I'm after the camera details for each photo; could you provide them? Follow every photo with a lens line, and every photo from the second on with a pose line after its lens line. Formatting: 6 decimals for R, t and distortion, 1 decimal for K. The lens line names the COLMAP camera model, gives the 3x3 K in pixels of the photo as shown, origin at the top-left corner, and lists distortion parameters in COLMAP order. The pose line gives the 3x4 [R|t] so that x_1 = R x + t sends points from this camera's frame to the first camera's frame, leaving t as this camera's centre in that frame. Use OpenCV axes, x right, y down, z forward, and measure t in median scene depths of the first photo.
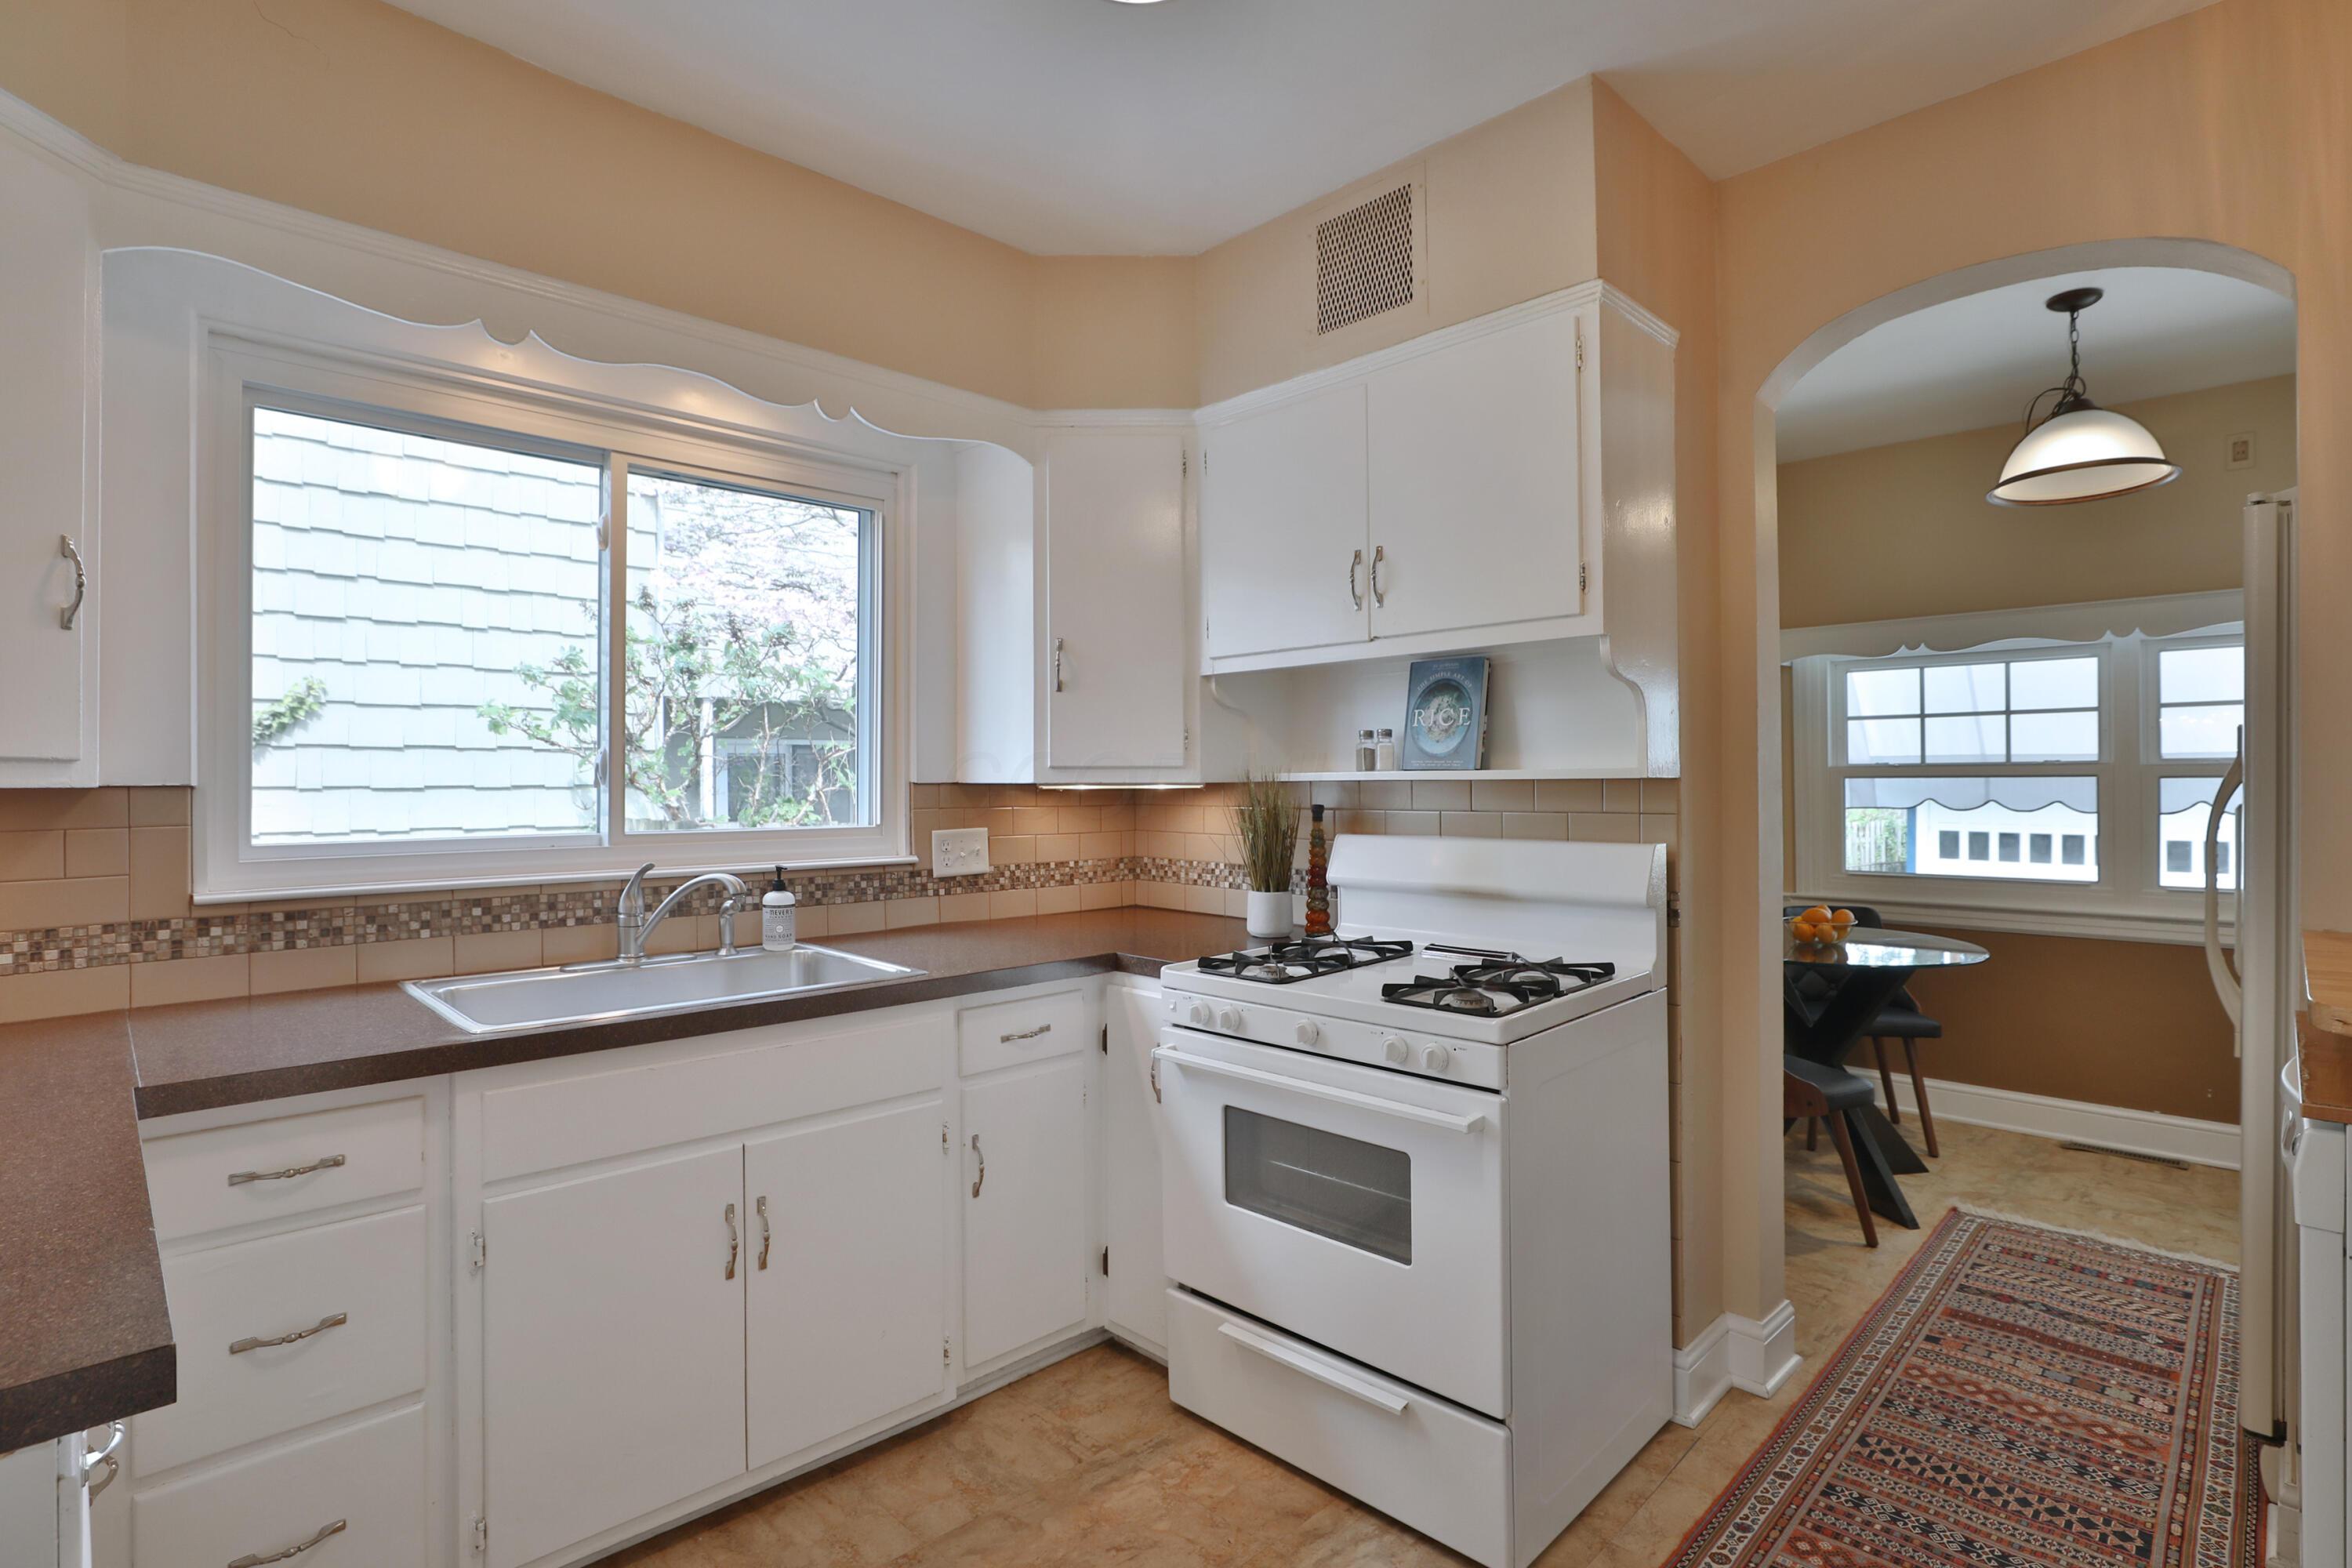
lens RADIAL K [[1127.7, 0, 1266.2], [0, 1127.7, 765.6], [0, 0, 1]] dist [-0.016822, 0.000904]
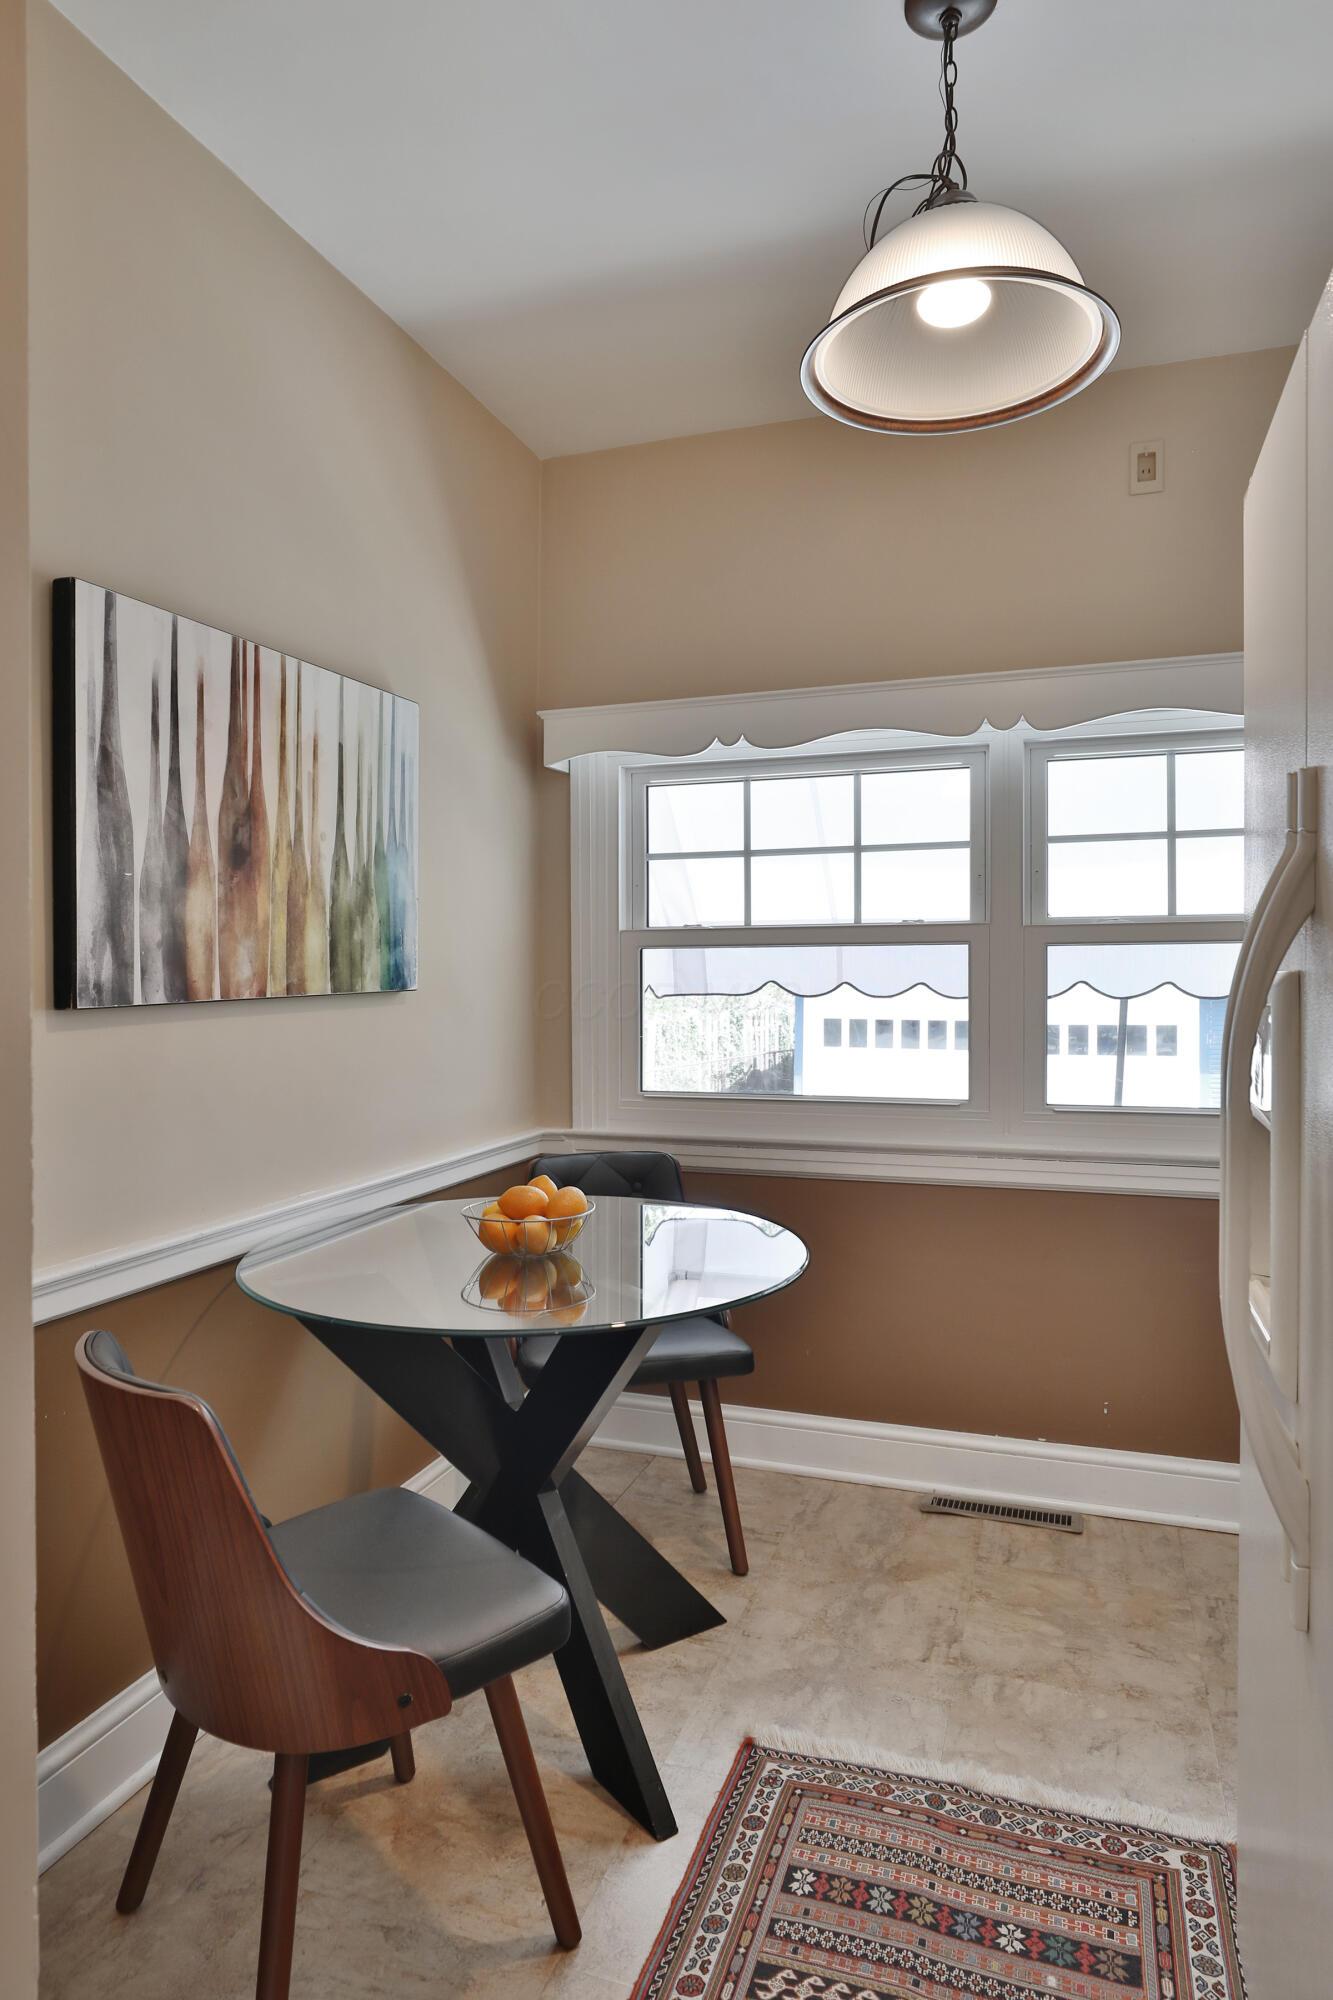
lens RADIAL K [[1178.6, 0, 665.8], [0, 1178.6, 993.5], [0, 0, 1]] dist [-0.023623, 0.002549]
pose [[0.920778, -0.012283, 0.389893, 0.342132], [0.000299, 0.999526, 0.030781, 0.021071], [-0.390086, -0.028226, 0.920346, 0.479004]]
